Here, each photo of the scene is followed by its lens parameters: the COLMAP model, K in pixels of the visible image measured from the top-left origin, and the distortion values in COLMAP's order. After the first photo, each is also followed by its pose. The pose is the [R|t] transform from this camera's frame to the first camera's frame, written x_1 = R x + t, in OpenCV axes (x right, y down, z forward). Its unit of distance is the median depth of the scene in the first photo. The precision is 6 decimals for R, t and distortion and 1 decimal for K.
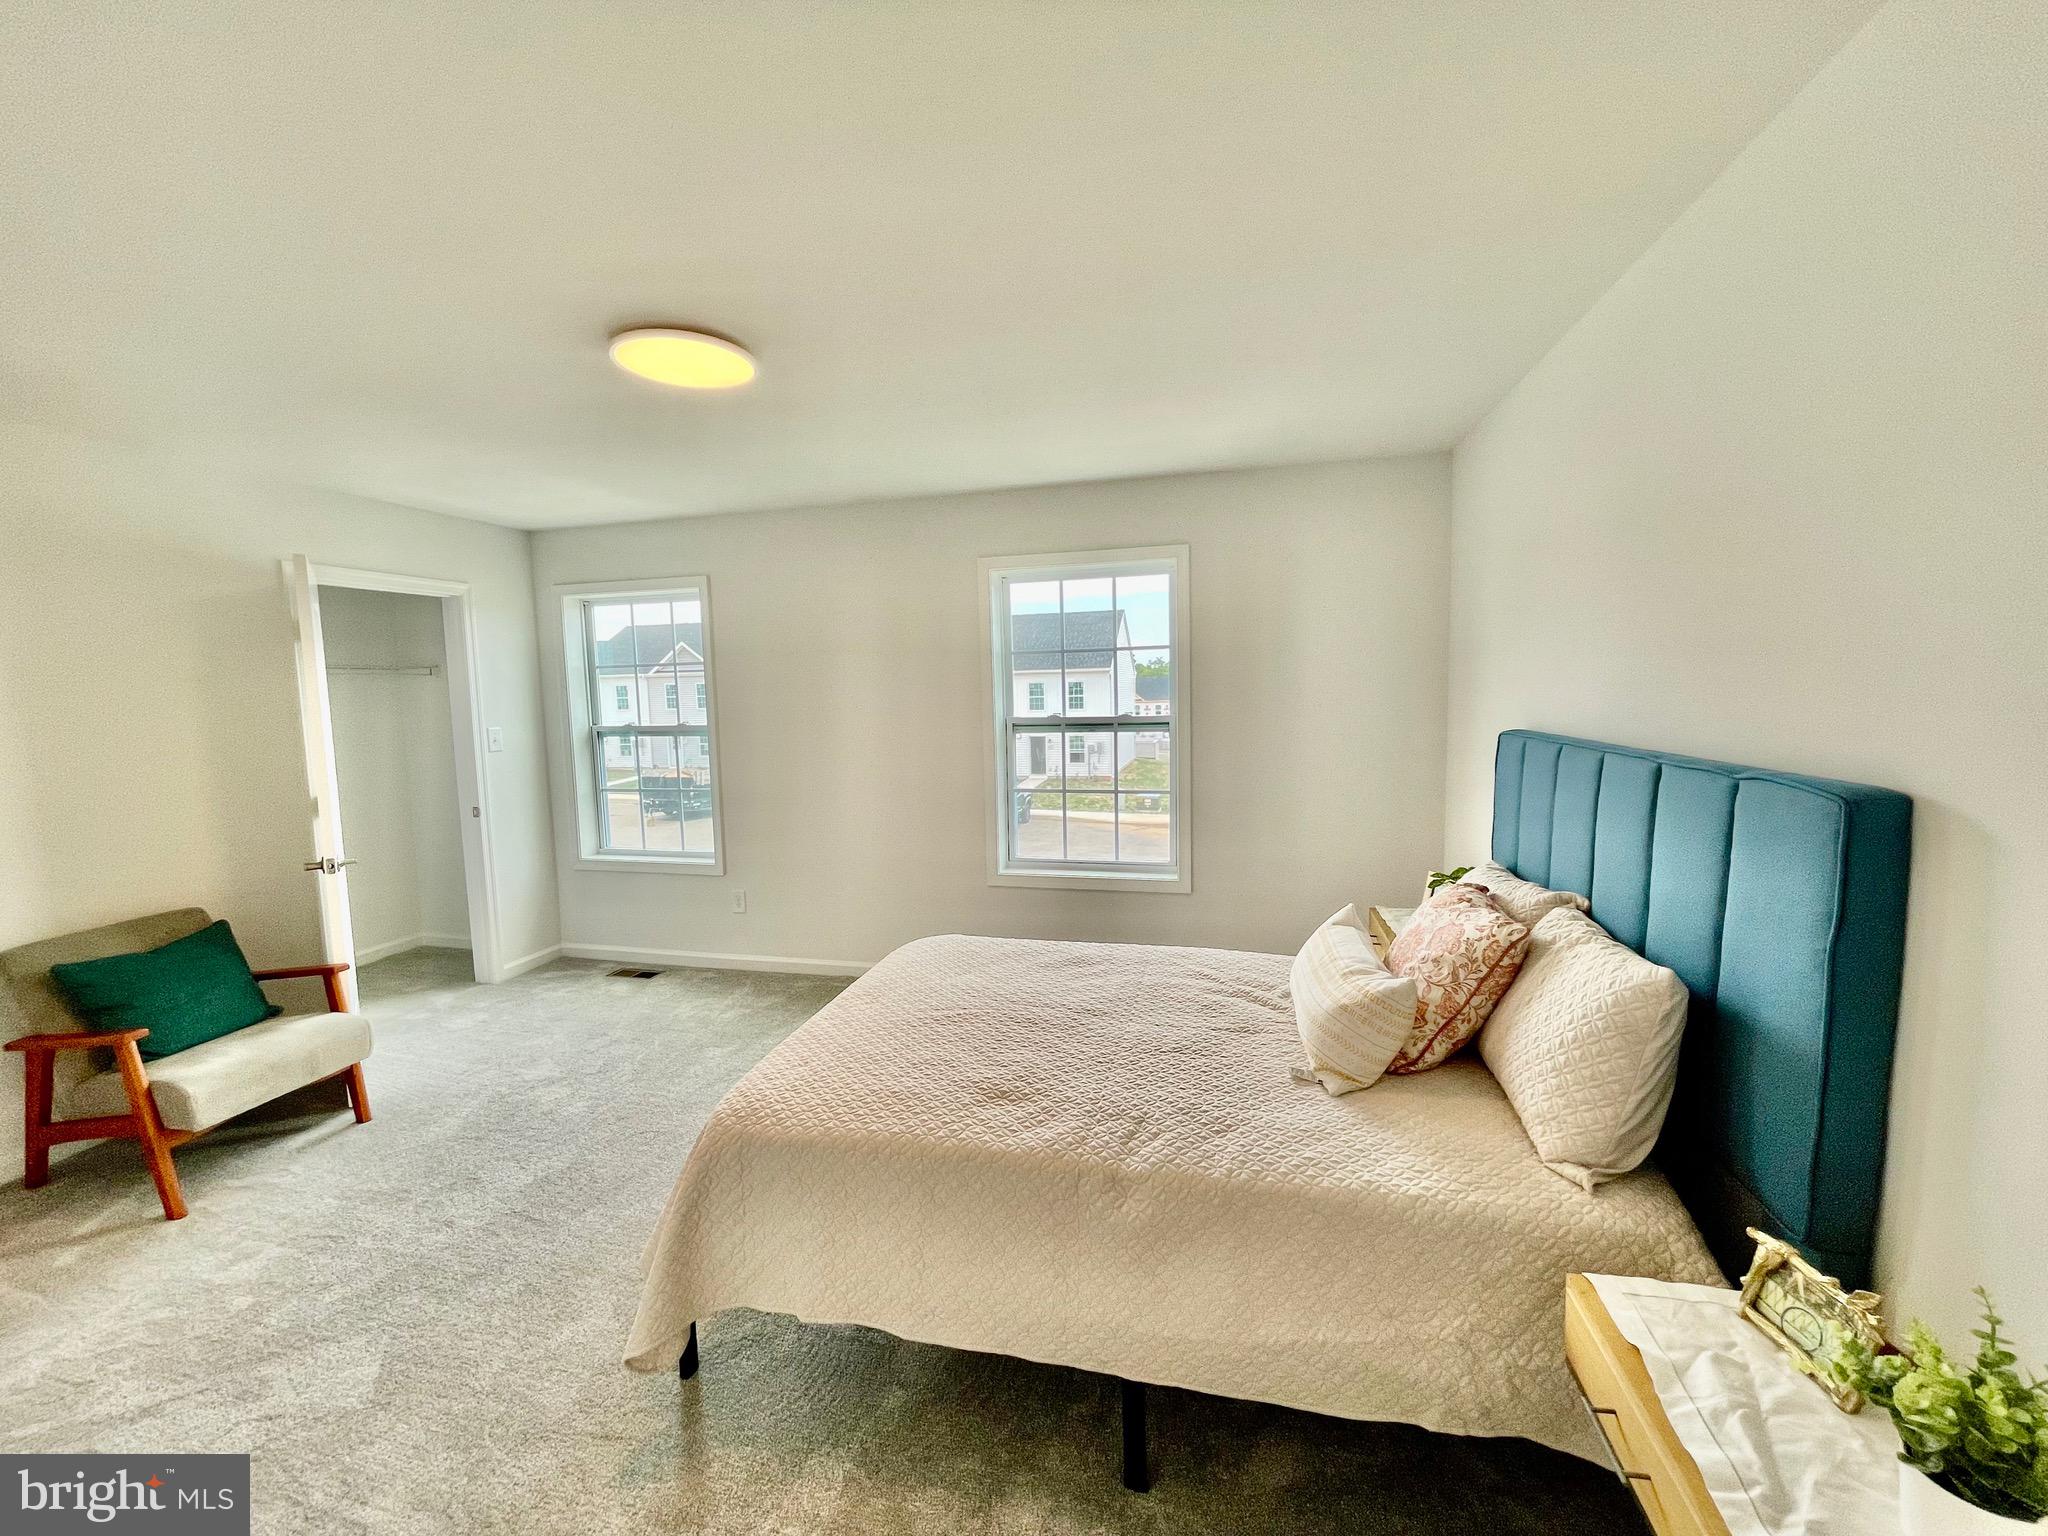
lens RADIAL K [[831.0, 0, 1003.7], [0, 831.0, 767.5], [0, 0, 1]] dist [-0.003100, -0.000723]
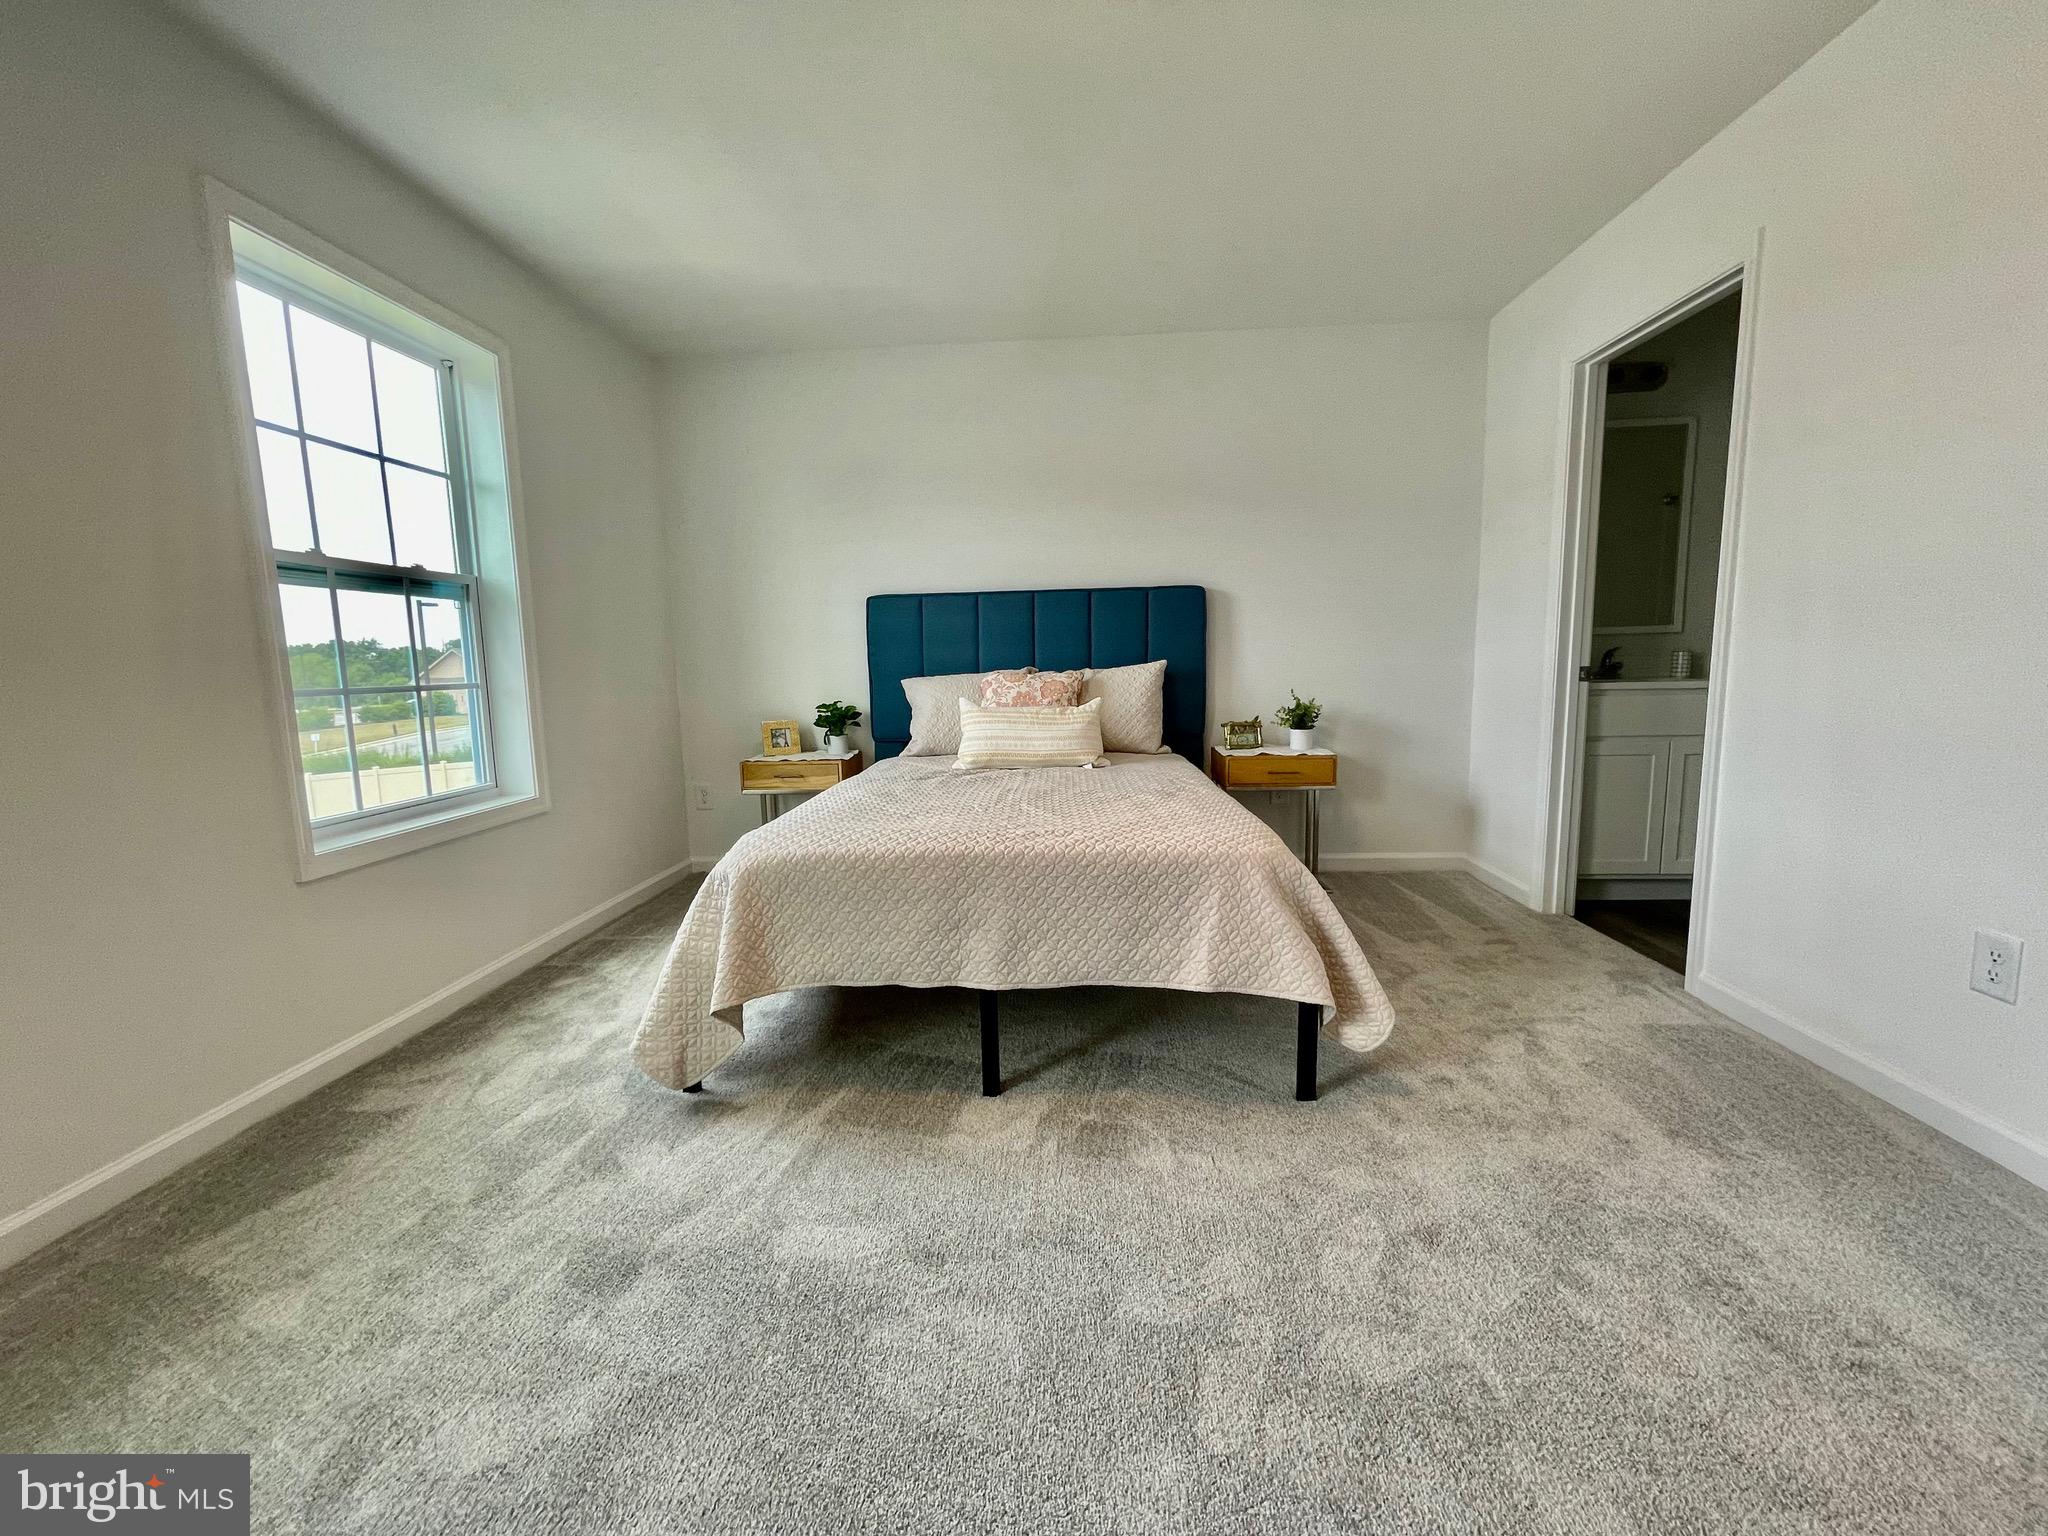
lens RADIAL K [[831.0, 0, 1016.7], [0, 831.0, 766.7], [0, 0, 1]] dist [-0.003100, -0.000723]
pose [[-0.194041, -0.095255, 0.976358, -0.493983], [0.124327, 0.984861, 0.120794, 0.058190], [-0.973083, 0.144827, -0.179260, 0.569508]]
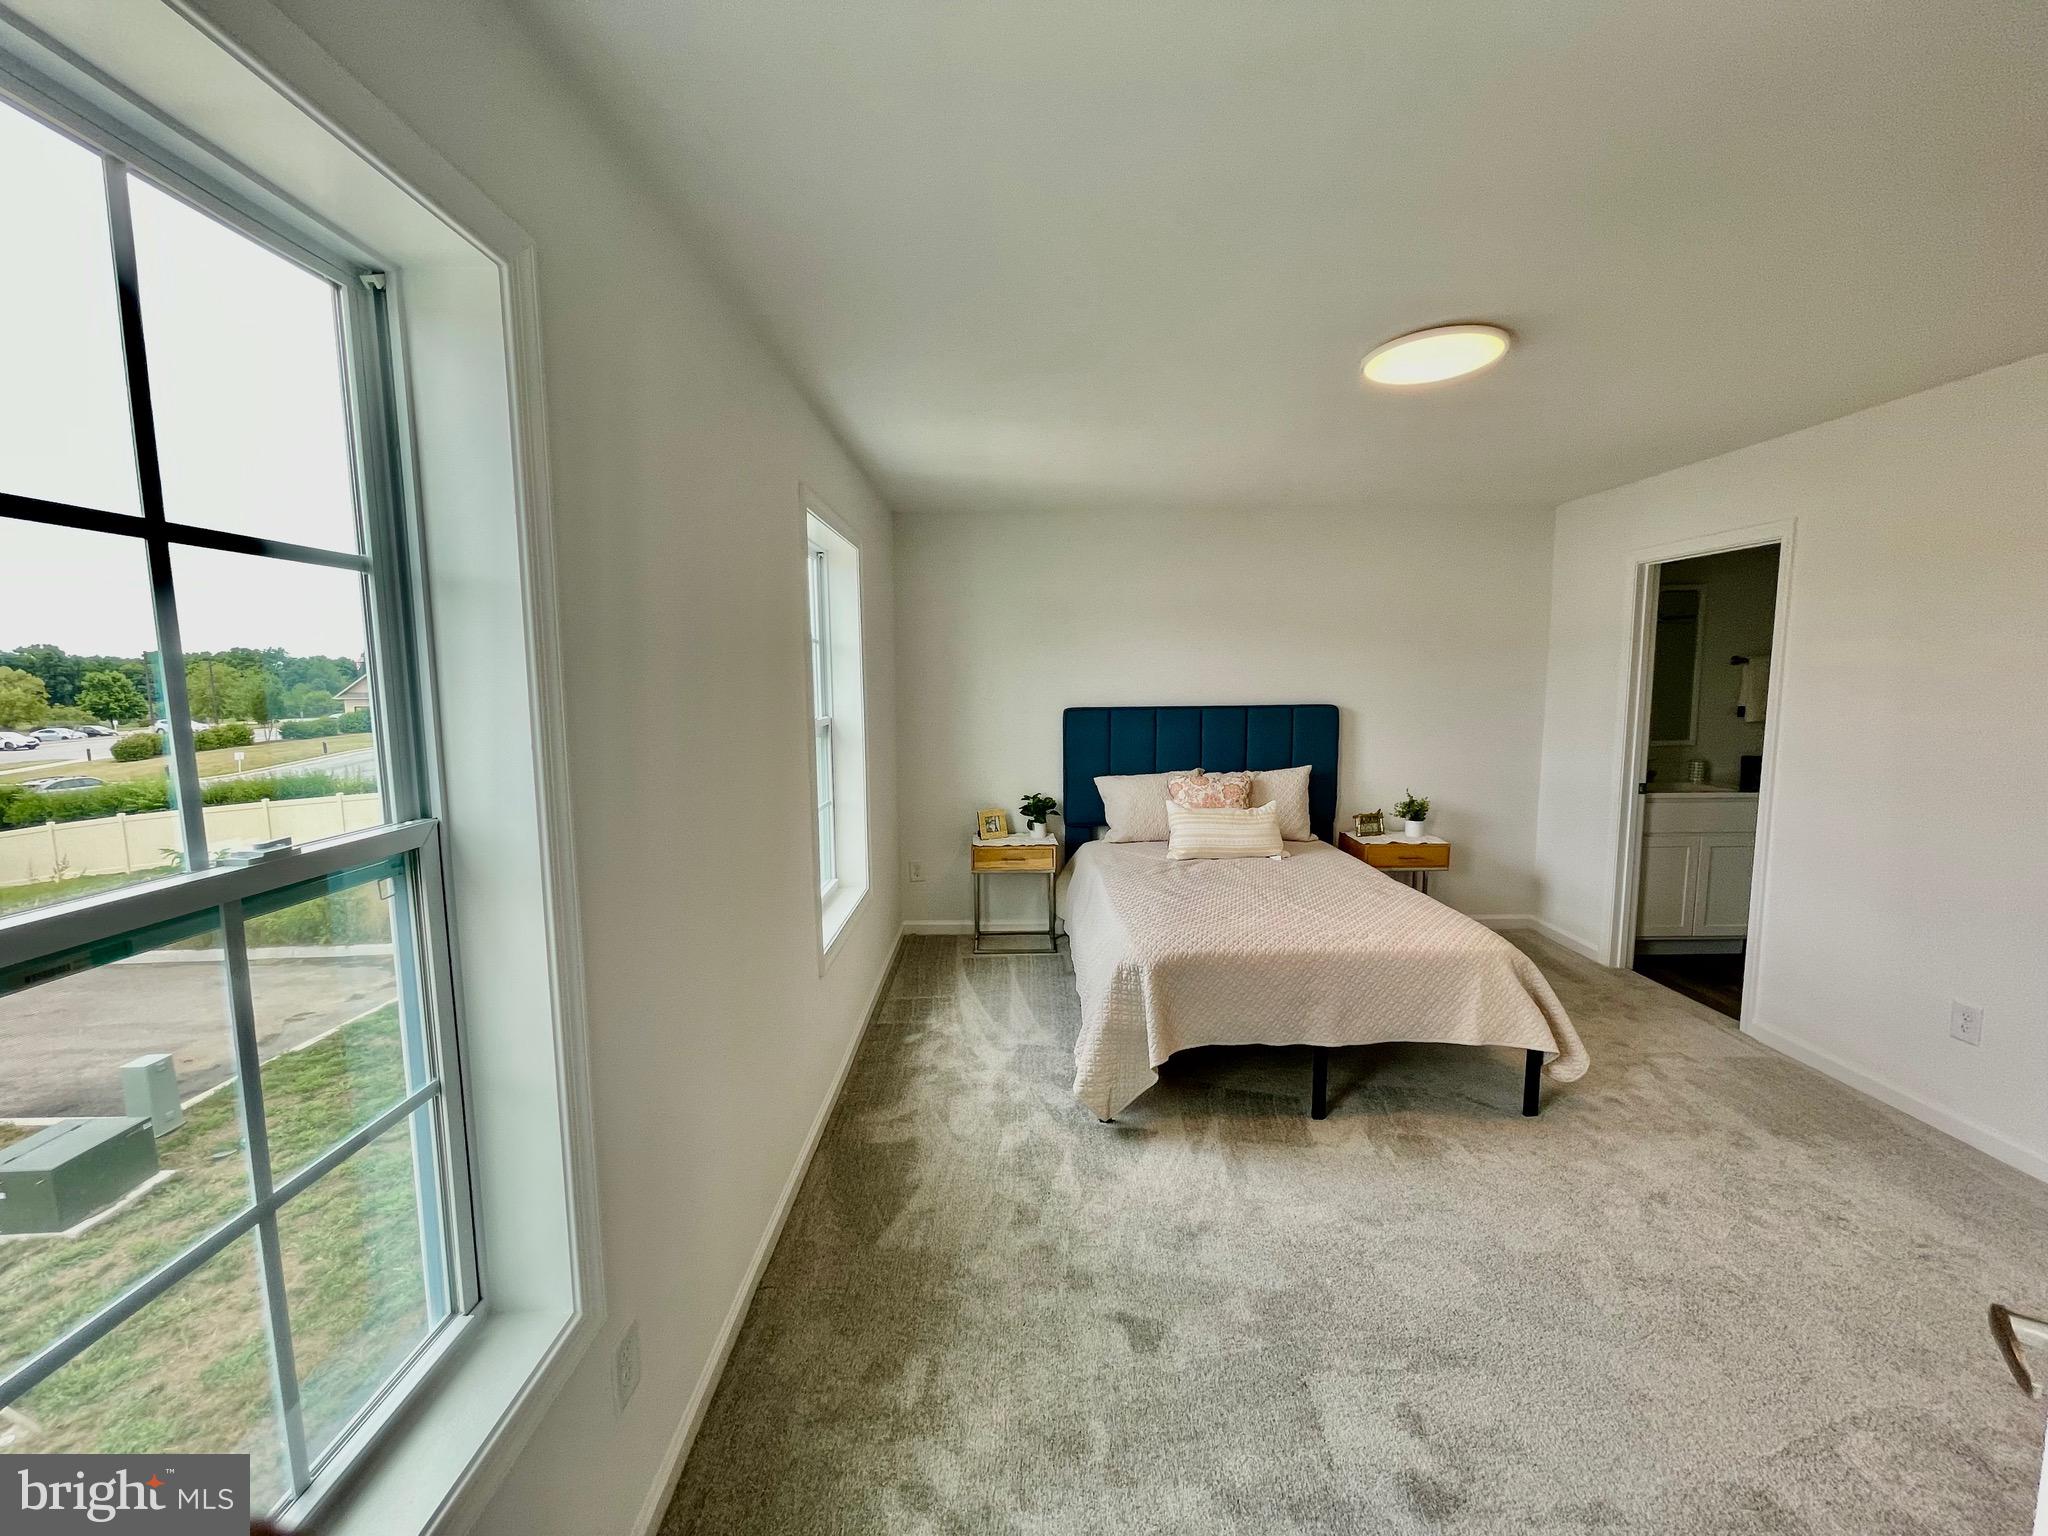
lens RADIAL K [[831.0, 0, 1016.7], [0, 831.0, 760.5], [0, 0, 1]] dist [-0.003100, -0.000723]
pose [[-0.261914, -0.069128, 0.962612, -0.601731], [0.112892, 0.988389, 0.101696, -0.070579], [-0.958466, 0.135307, -0.251069, 0.851228]]
